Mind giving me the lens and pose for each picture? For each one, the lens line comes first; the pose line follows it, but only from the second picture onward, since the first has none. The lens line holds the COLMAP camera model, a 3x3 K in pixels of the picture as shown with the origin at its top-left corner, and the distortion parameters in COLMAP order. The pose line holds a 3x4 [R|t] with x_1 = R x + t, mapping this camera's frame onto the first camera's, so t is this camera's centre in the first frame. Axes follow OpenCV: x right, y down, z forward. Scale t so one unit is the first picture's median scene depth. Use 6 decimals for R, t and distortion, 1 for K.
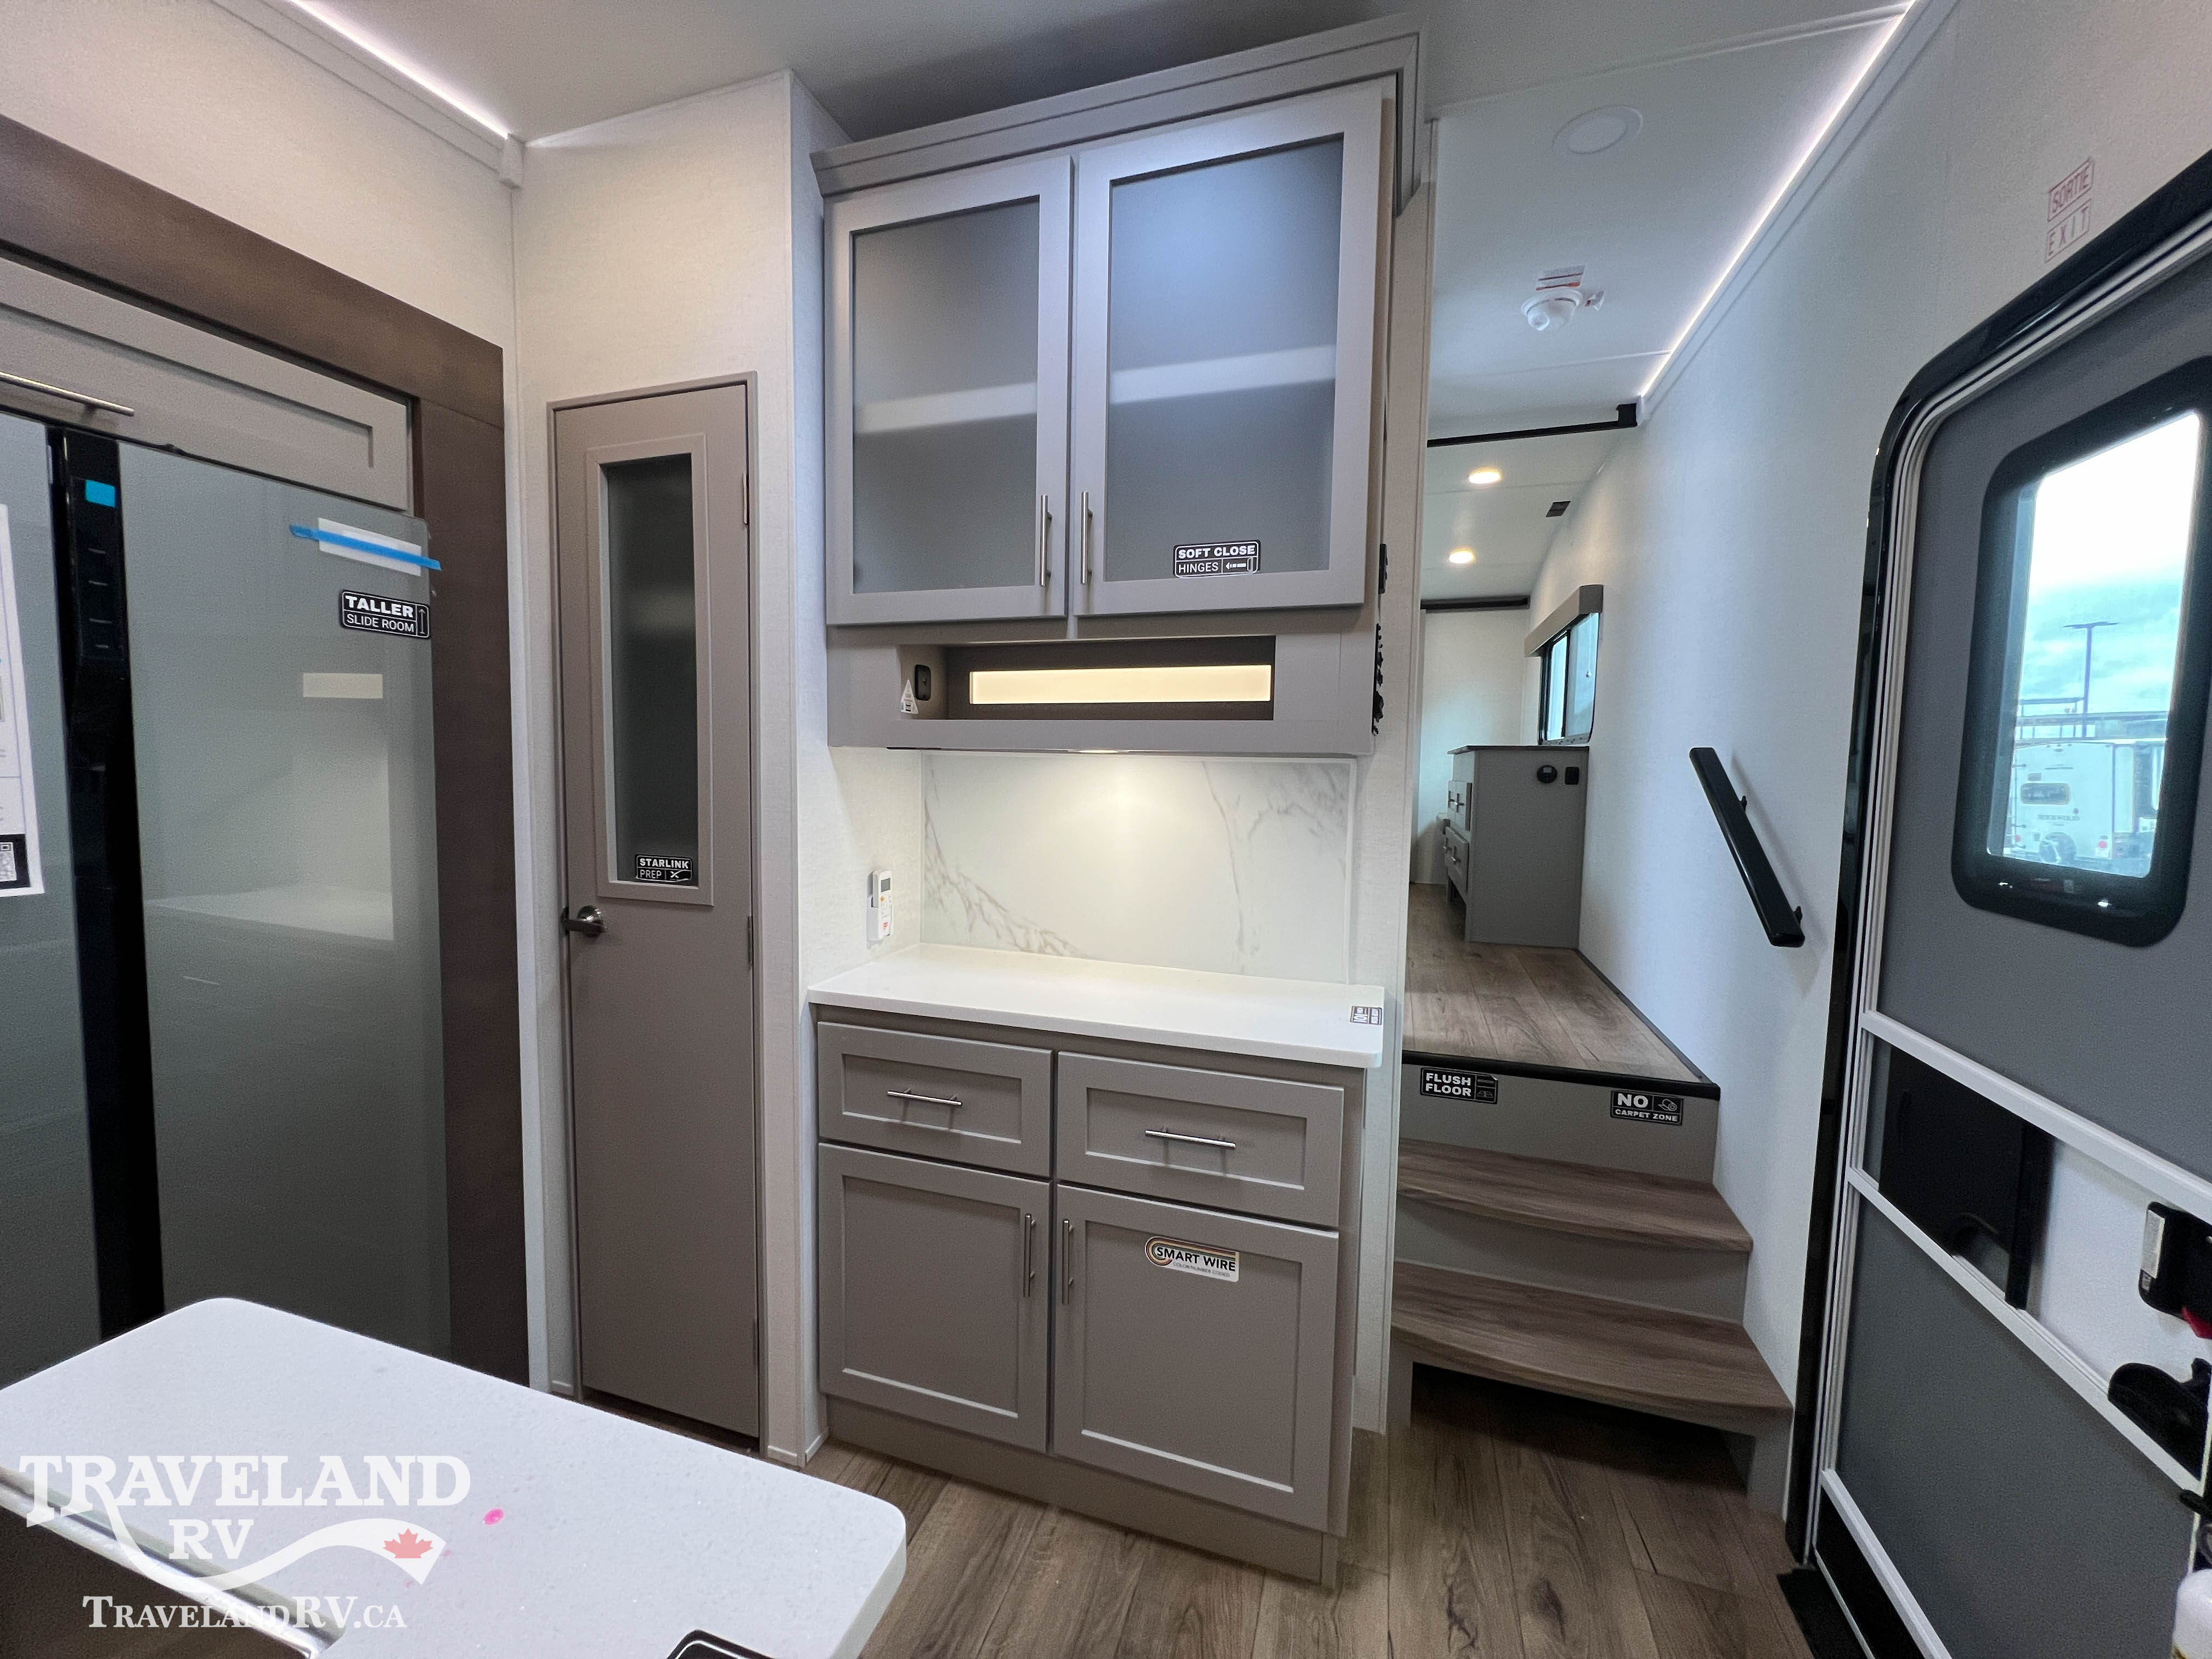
lens RADIAL K [[881.6, 0, 1102.4], [0, 881.6, 826.4], [0, 0, 1]] dist [-0.001771, 0.000520]
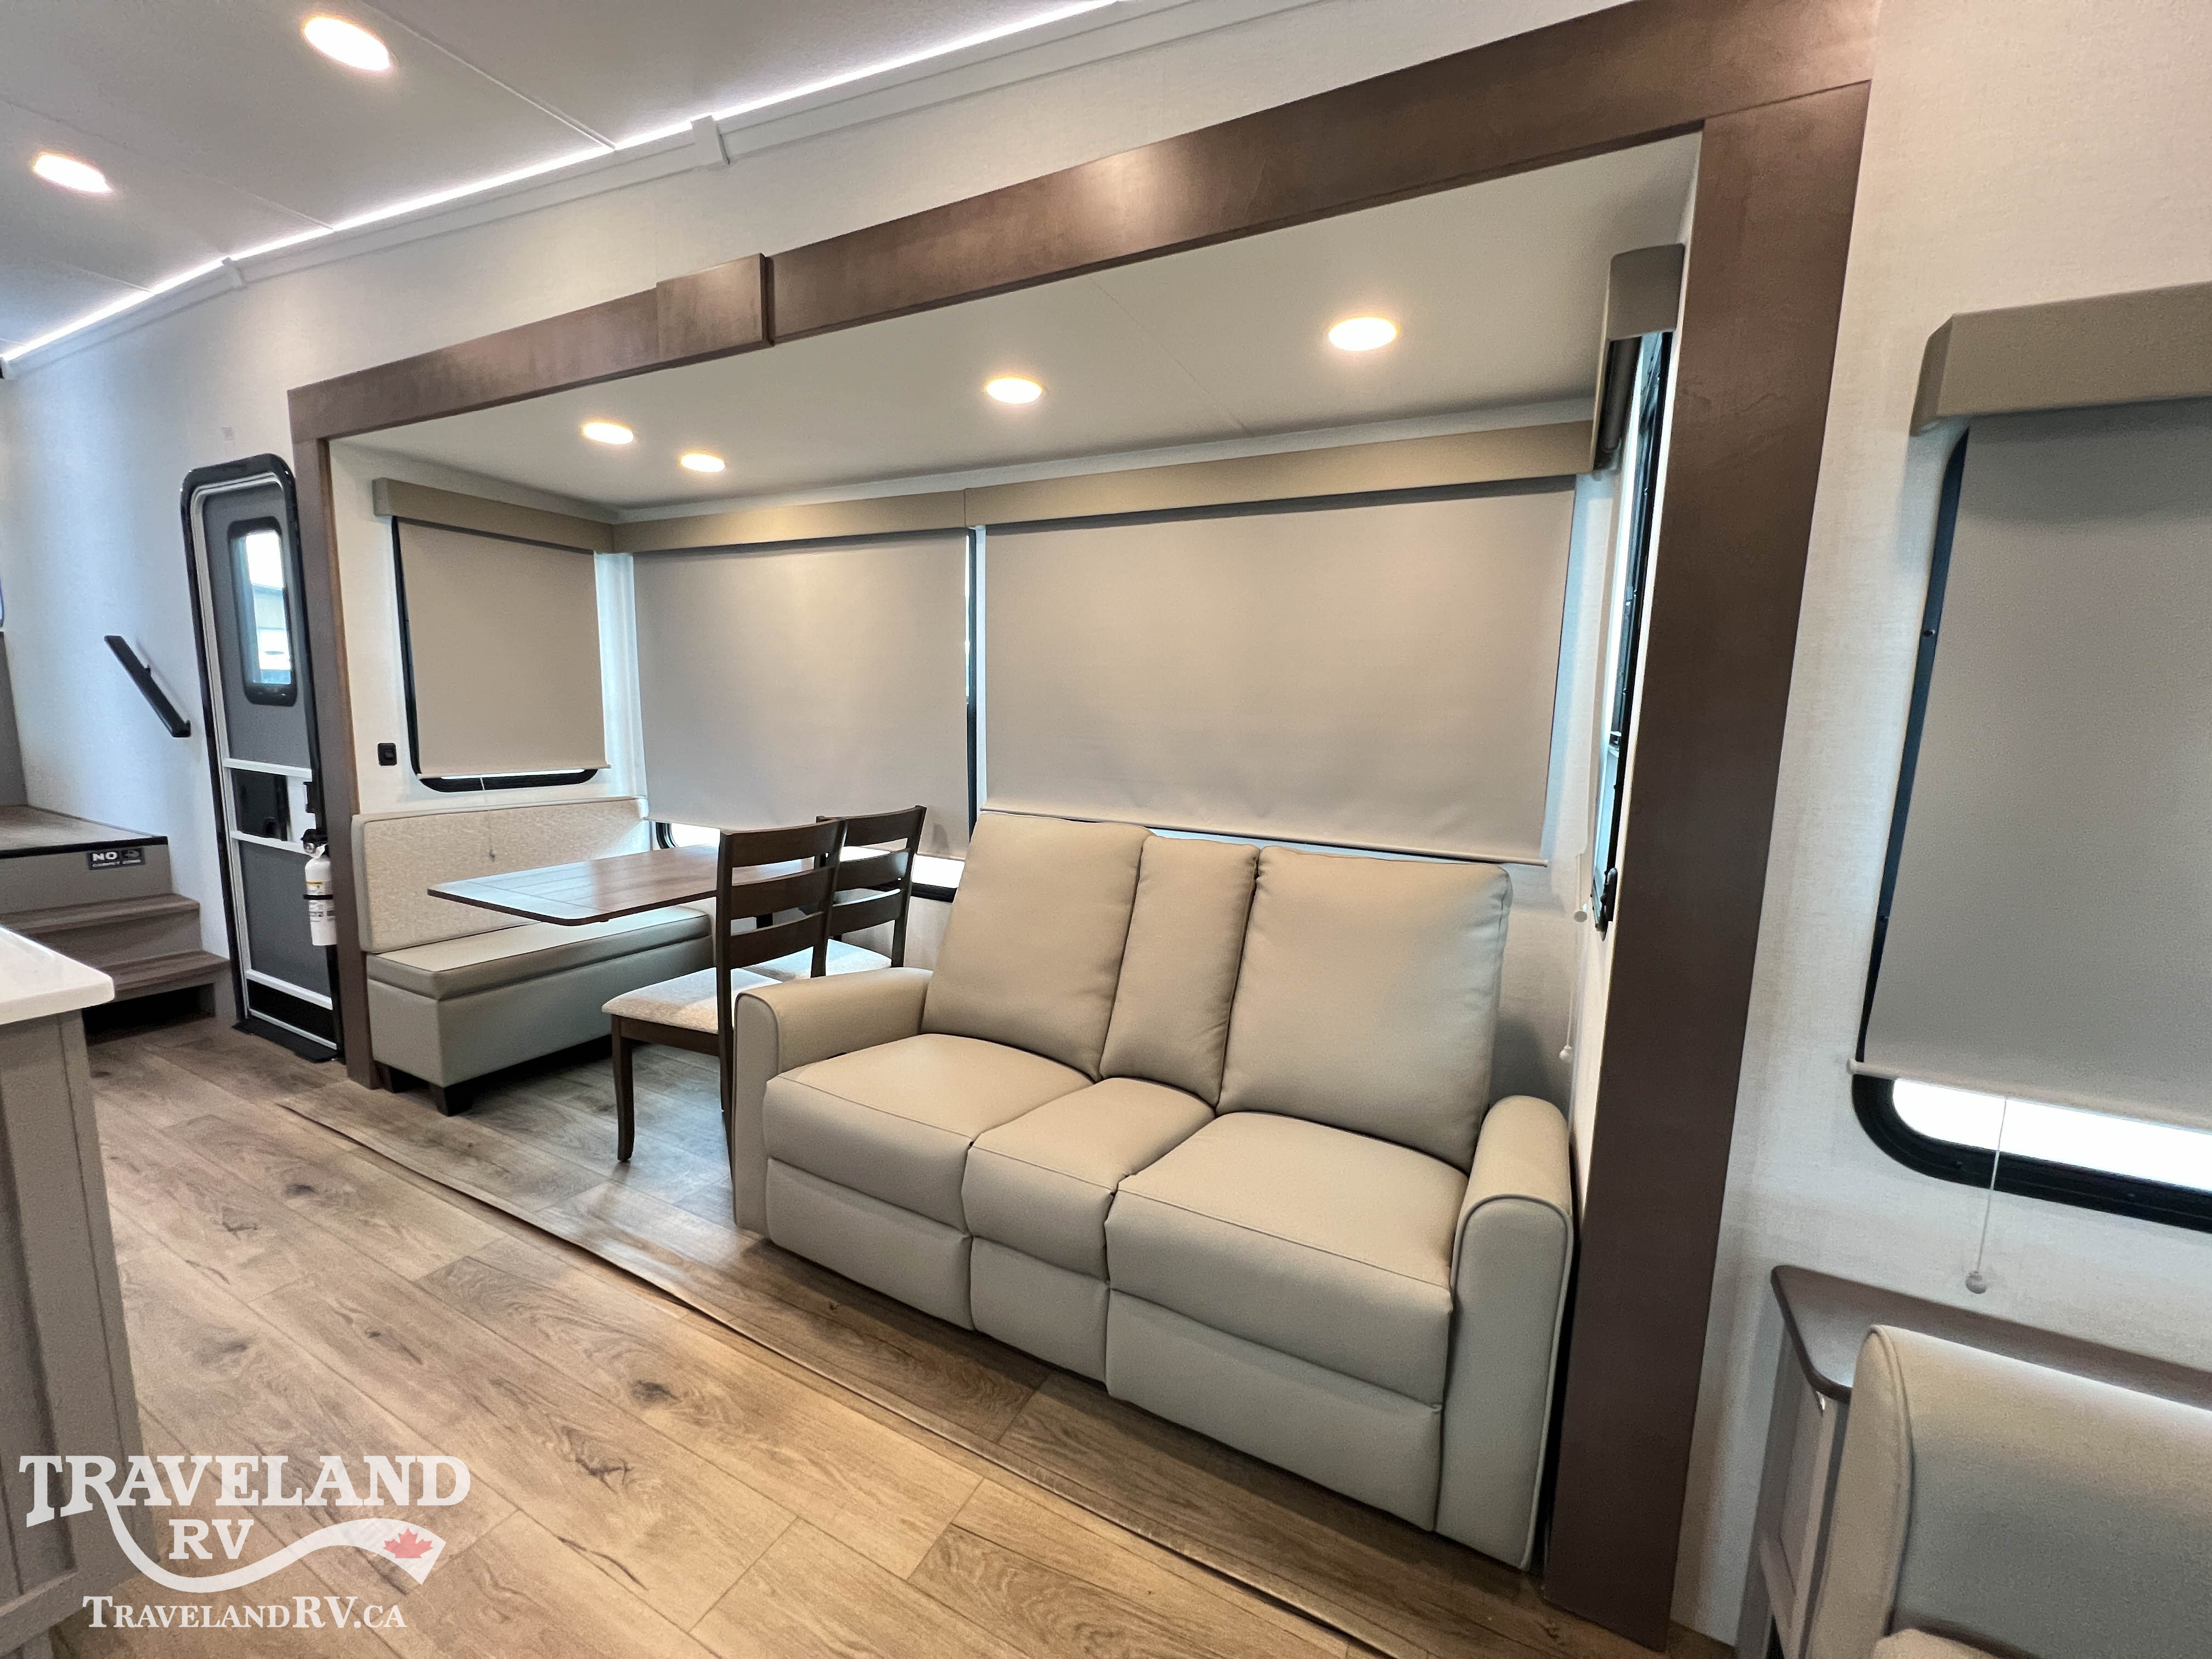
lens RADIAL K [[878.9, 0, 1101.9], [0, 878.9, 826.6], [0, 0, 1]] dist [-0.000436, 0.000144]
pose [[0.158196, -0.149251, 0.976063, -0.804013], [0.047452, 0.988517, 0.143465, 0.135901], [-0.986267, 0.023620, 0.163461, -1.274470]]
